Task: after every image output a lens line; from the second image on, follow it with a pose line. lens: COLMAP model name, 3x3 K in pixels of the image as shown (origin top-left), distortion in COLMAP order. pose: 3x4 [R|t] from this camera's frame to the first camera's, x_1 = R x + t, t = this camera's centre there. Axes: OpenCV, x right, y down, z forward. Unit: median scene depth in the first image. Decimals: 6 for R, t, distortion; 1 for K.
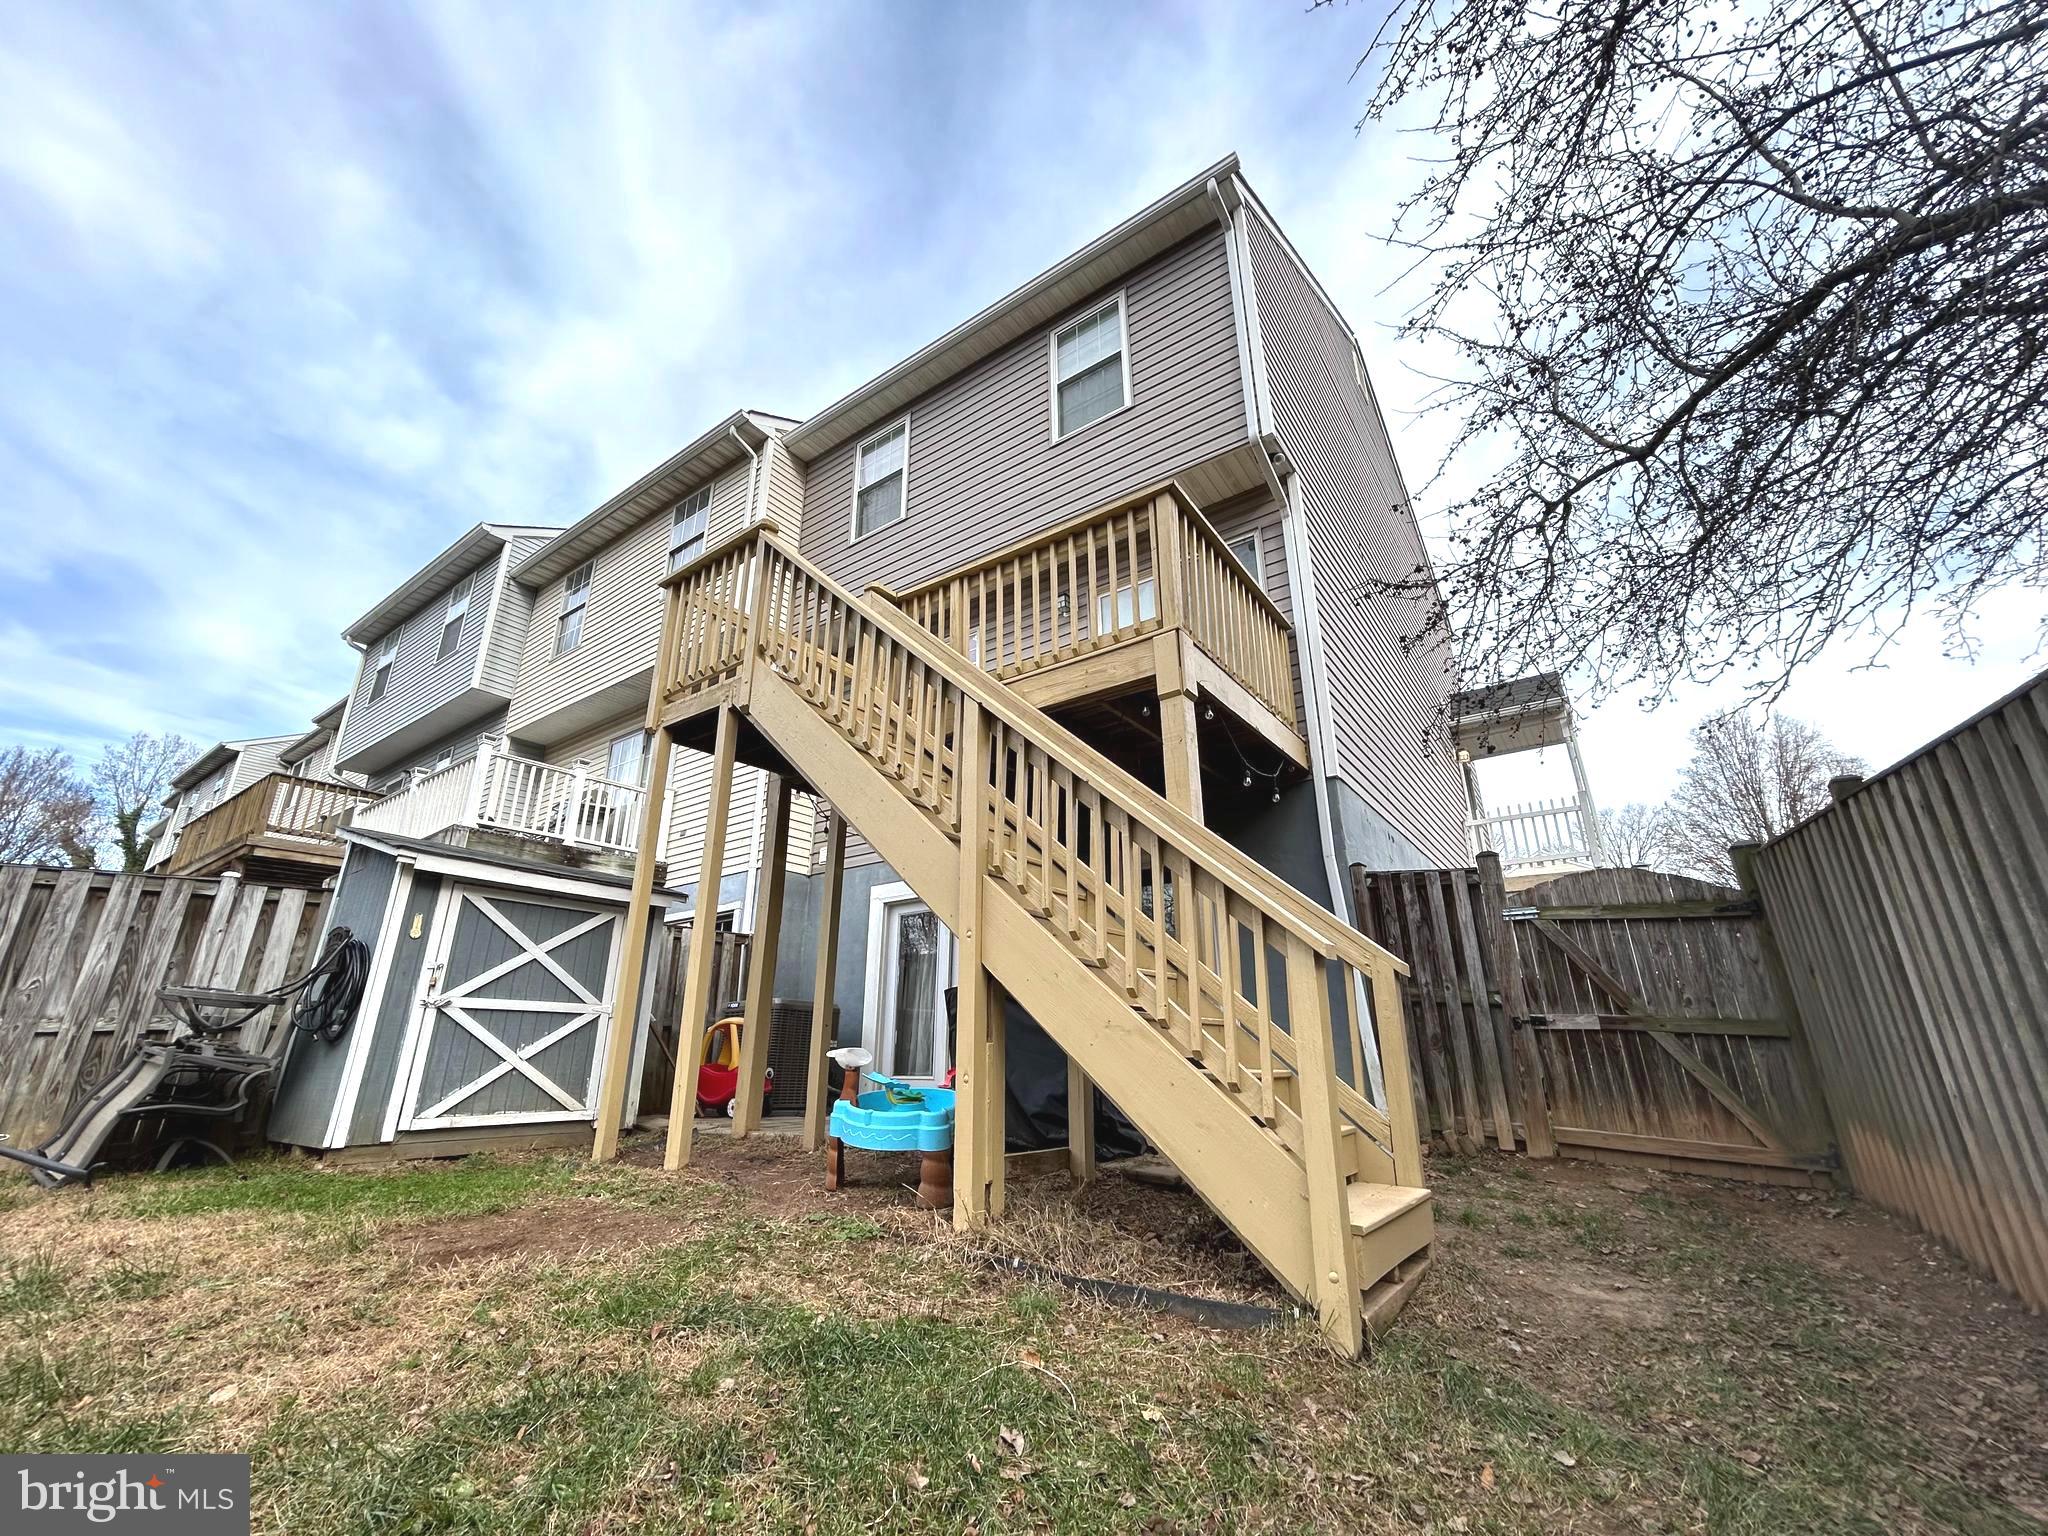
lens RADIAL K [[832.7, 0, 1018.5], [0, 832.7, 764.6], [0, 0, 1]] dist [-0.000114, 0.000386]
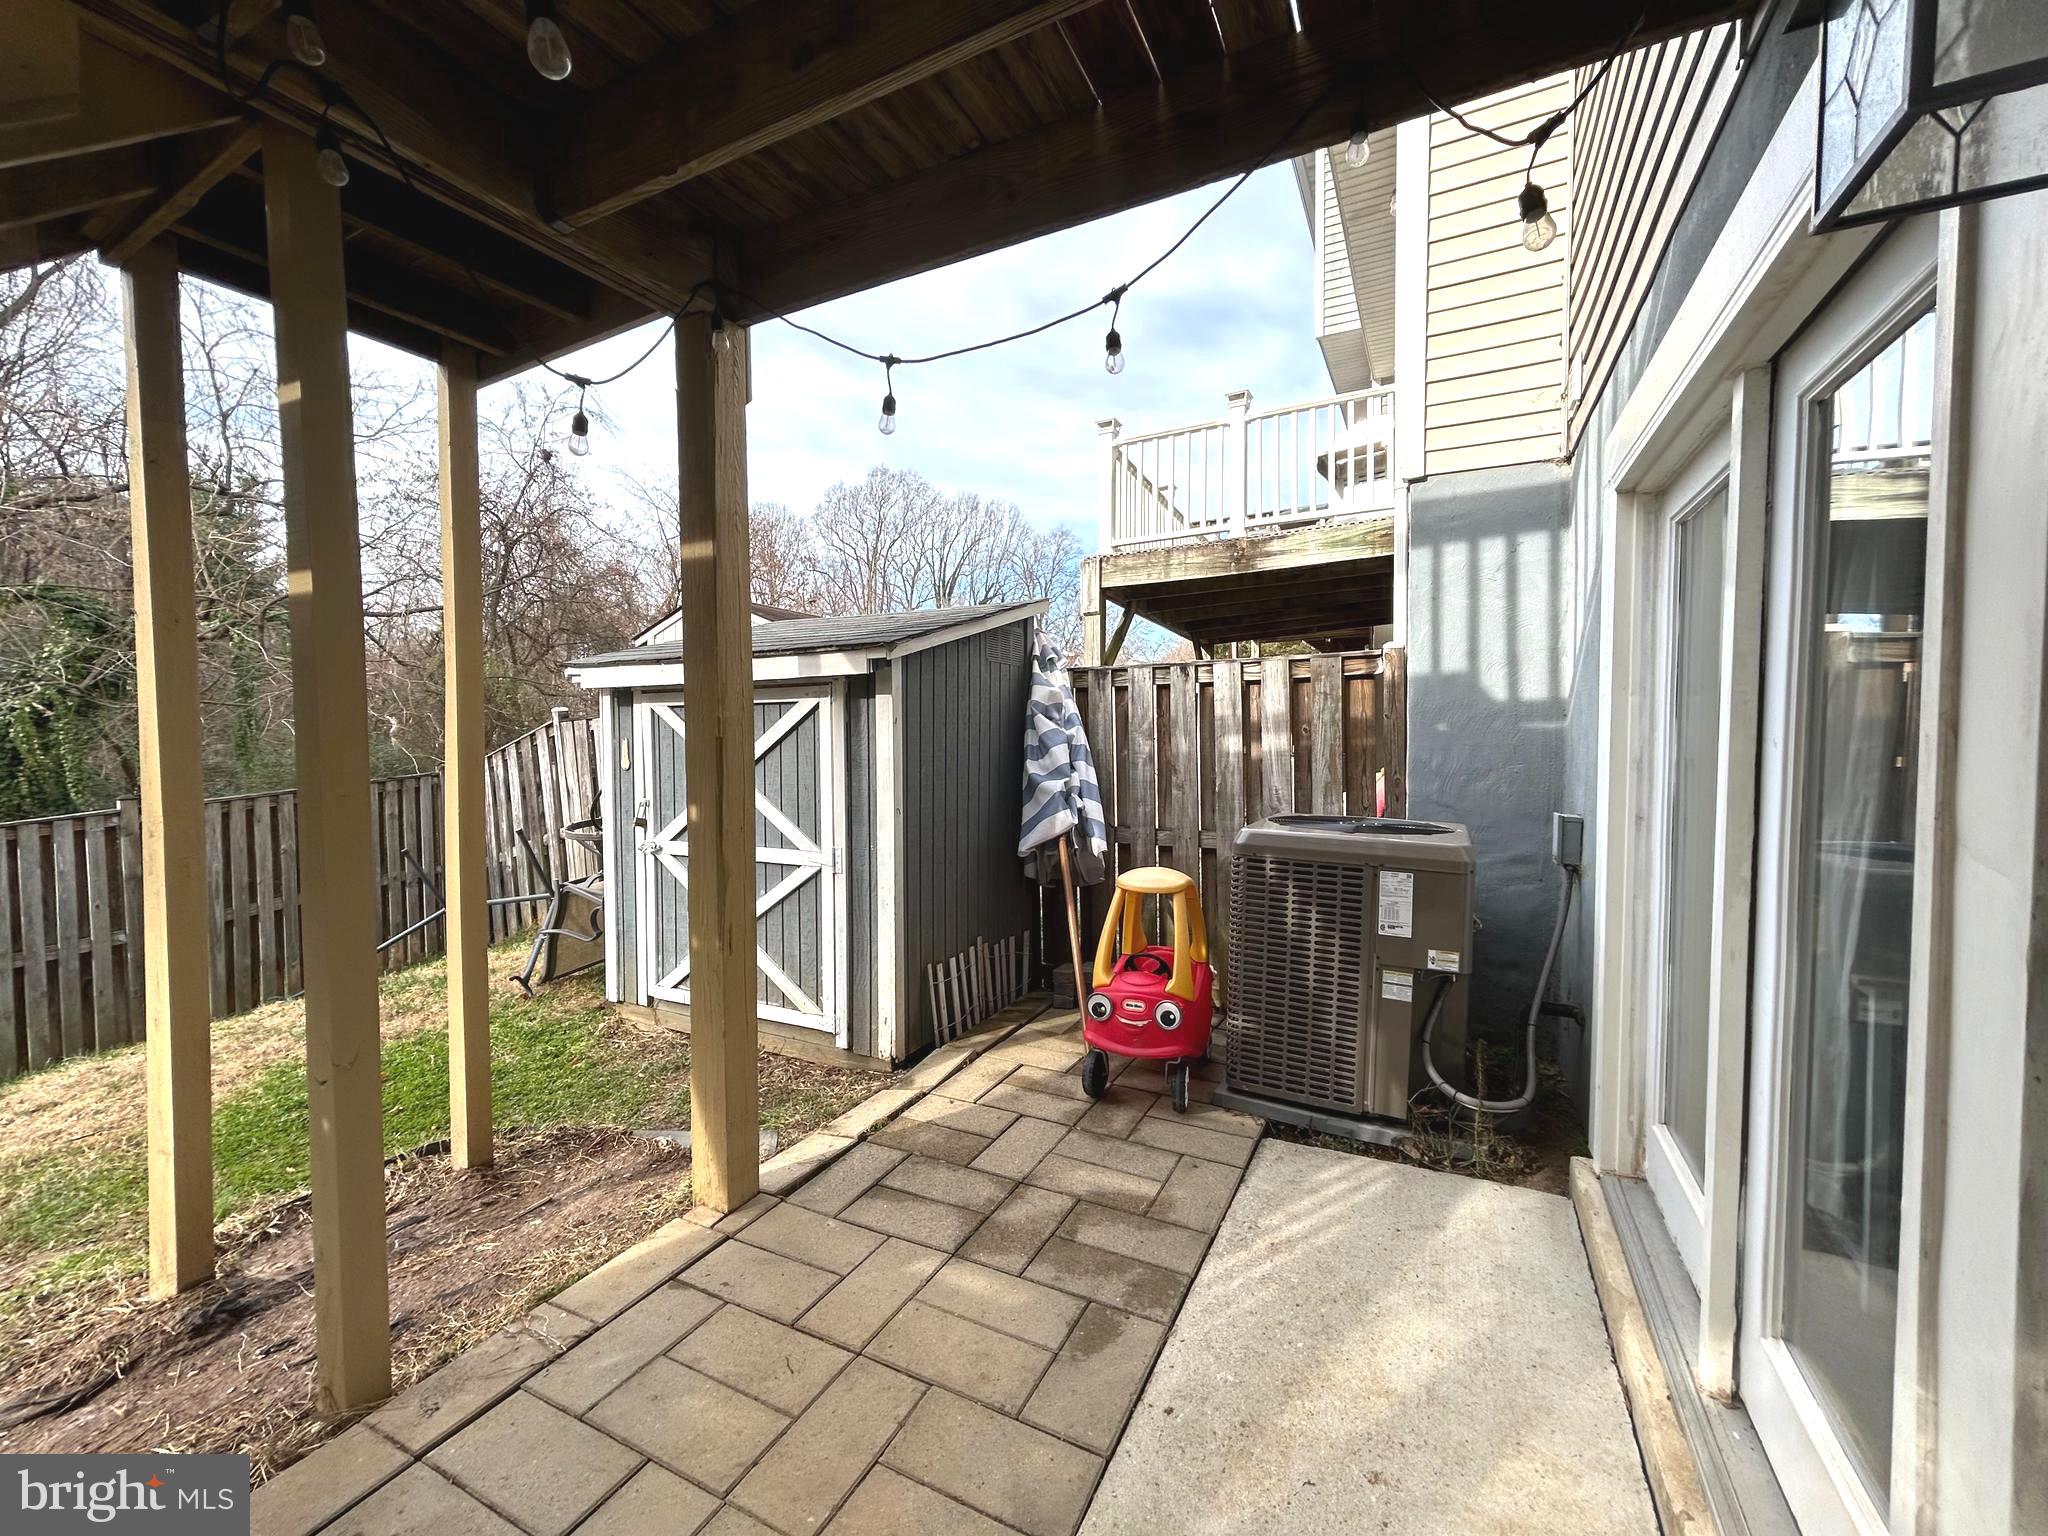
lens RADIAL K [[832.7, 0, 1023.4], [0, 832.7, 764.5], [0, 0, 1]] dist [-0.000114, 0.000386]
pose [[0.159380, 0.041158, -0.986359, 0.111372], [0.331543, 0.938870, 0.092749, 0.229342], [0.929880, -0.341803, 0.135992, 1.118446]]
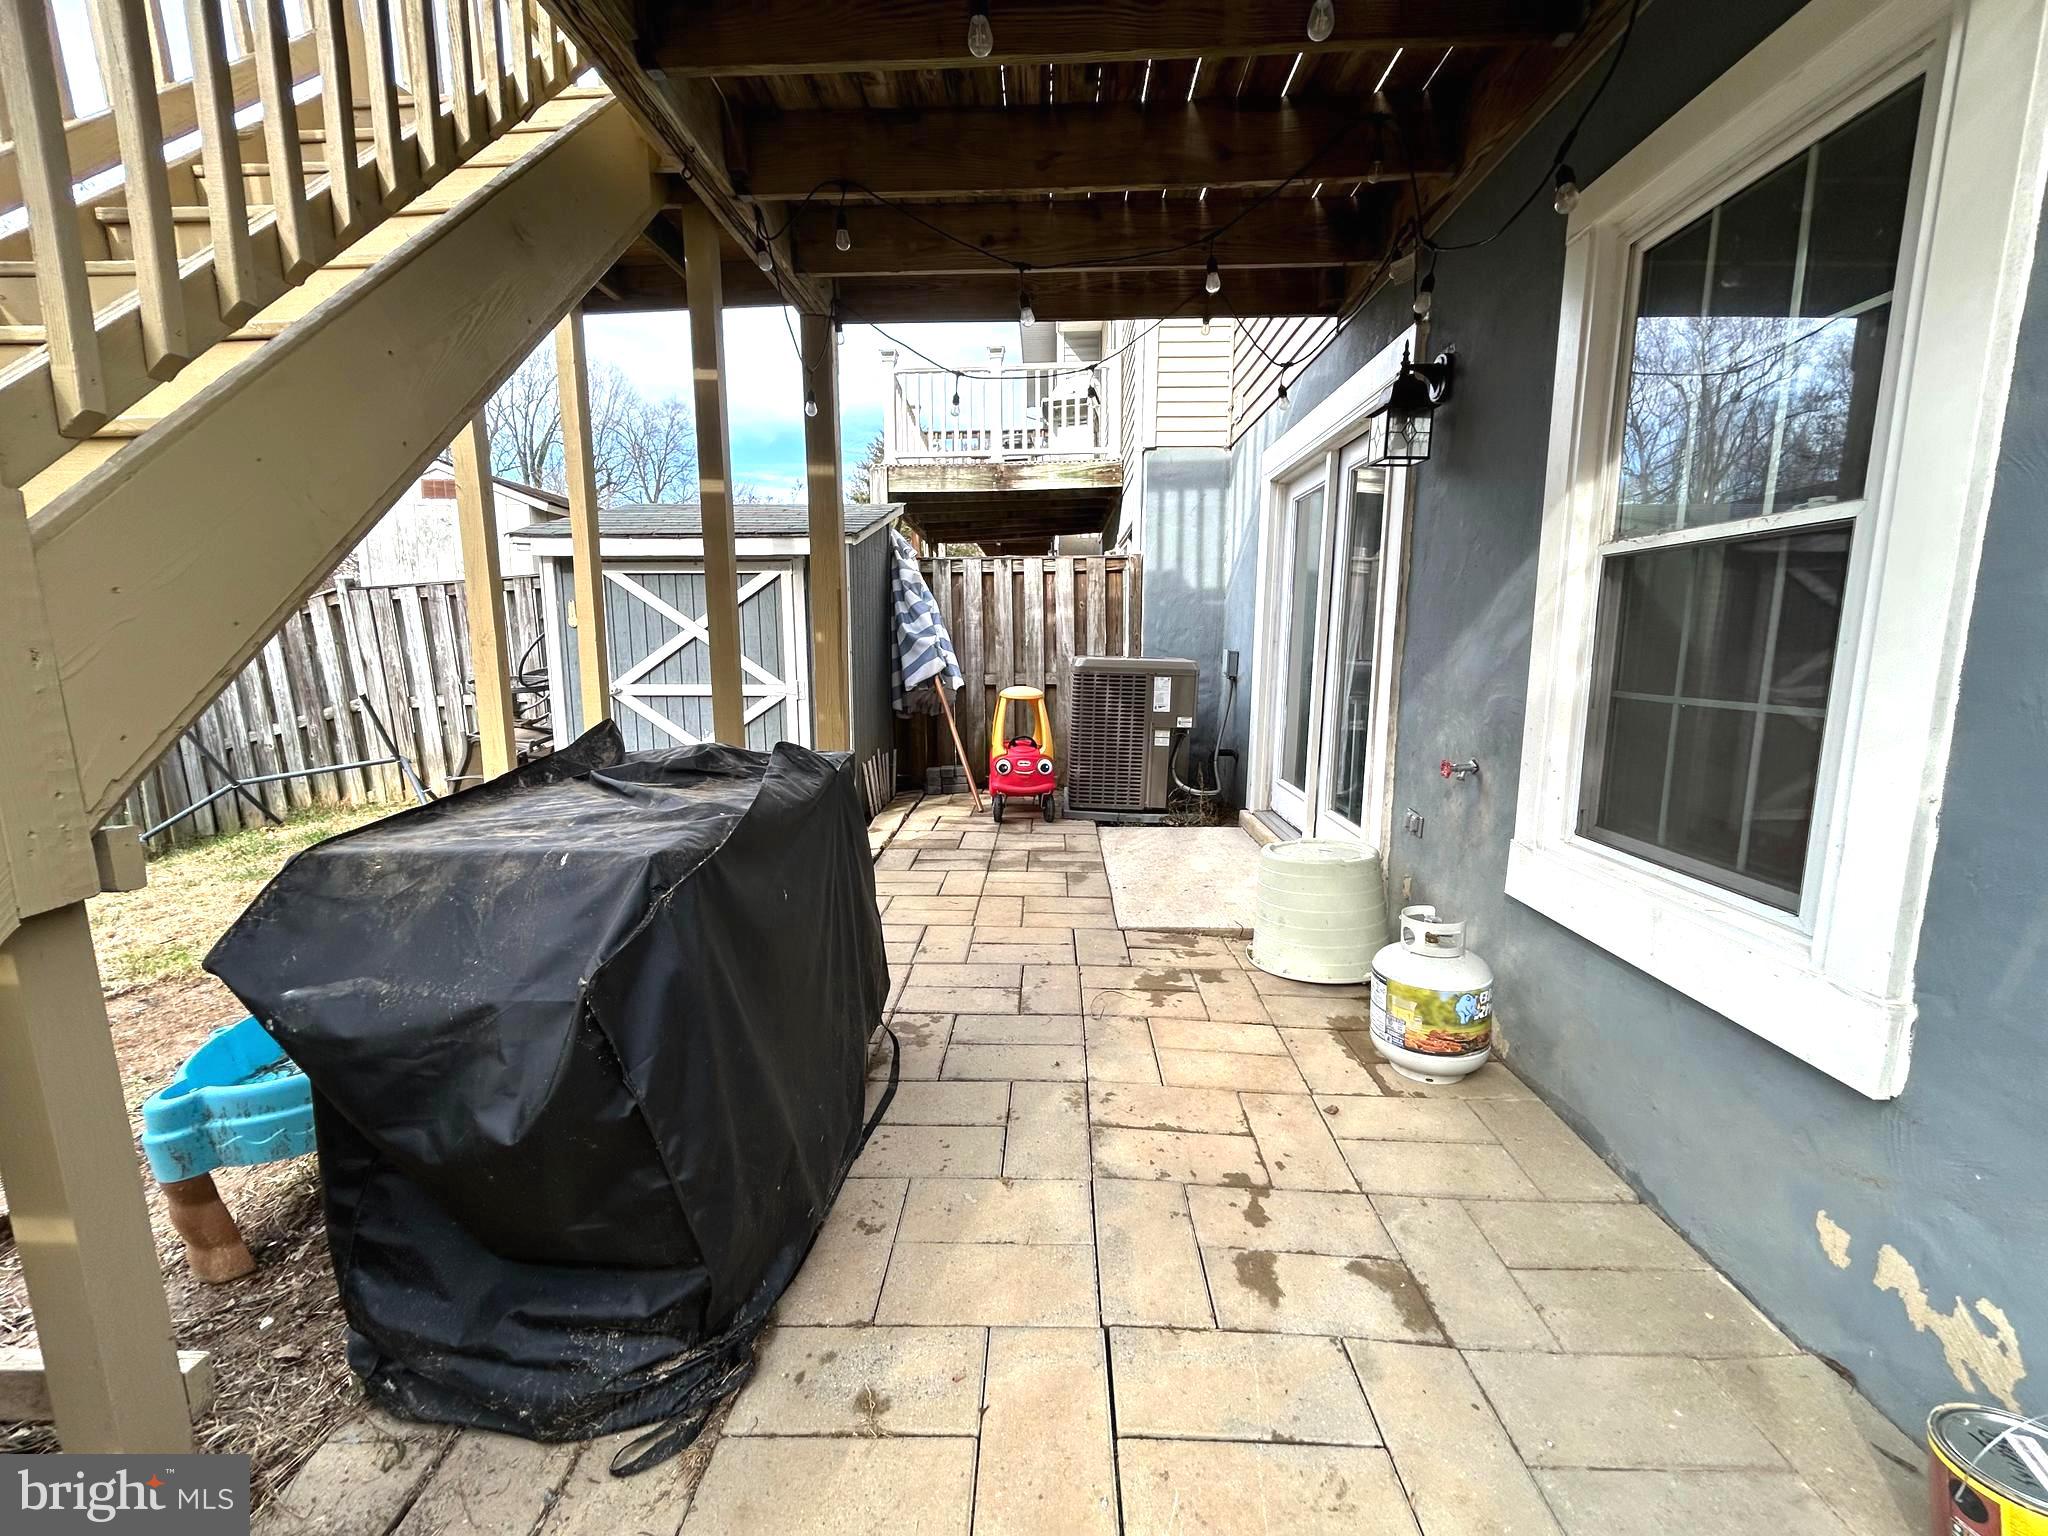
lens RADIAL K [[832.7, 0, 1022.7], [0, 832.7, 767.4], [0, 0, 1]] dist [-0.000114, 0.000386]
pose [[0.562068, 0.138906, -0.815343, 0.324700], [0.268358, 0.901836, 0.338638, 0.150460], [0.782345, -0.409142, 0.469616, 0.795751]]
